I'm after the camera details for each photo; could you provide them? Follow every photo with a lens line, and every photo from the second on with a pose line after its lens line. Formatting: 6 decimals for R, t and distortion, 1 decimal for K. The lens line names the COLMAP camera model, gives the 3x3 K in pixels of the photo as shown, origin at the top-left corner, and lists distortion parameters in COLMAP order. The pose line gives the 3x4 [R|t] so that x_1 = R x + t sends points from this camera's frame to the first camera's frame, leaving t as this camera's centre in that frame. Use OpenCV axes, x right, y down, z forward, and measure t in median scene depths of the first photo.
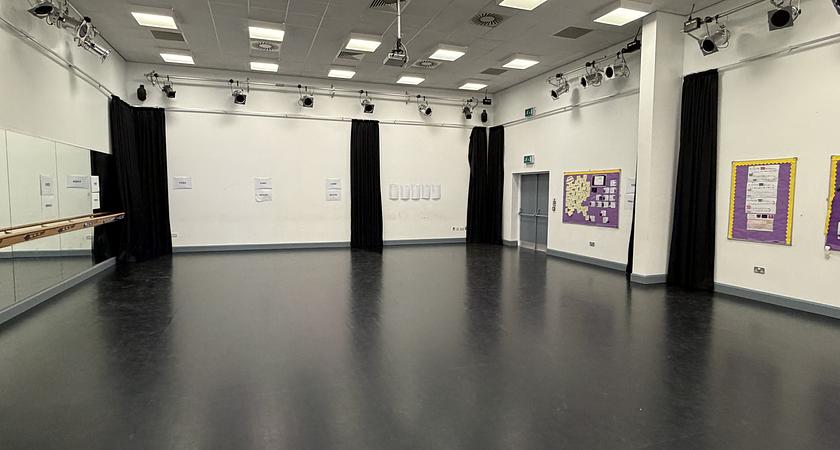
lens RADIAL K [[449.9, 0, 420.0], [0, 449.9, 225.0], [0, 0, 1]] dist [-0.016620, 0.000166]
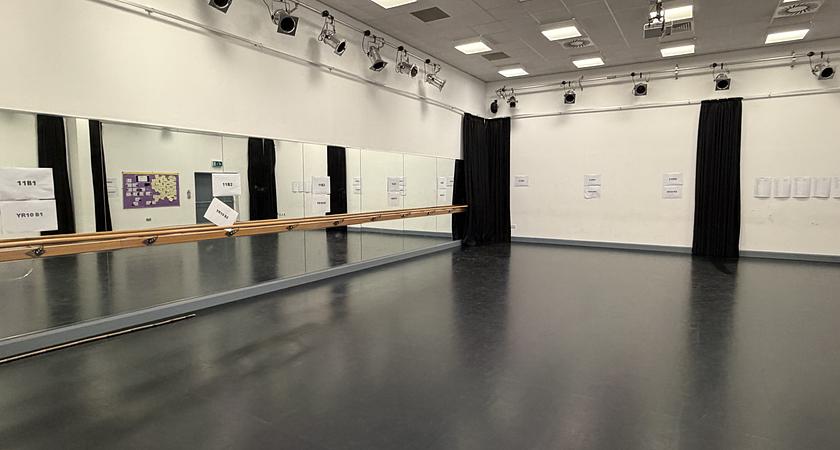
lens RADIAL K [[455.2, 0, 420.0], [0, 455.2, 225.0], [0, 0, 1]] dist [0.000063, -0.002169]
pose [[0.621871, 0.058046, -0.780966, 0.209375], [-0.054185, 0.998049, 0.031034, -0.004106], [0.781243, 0.023018, 0.623803, 0.077295]]
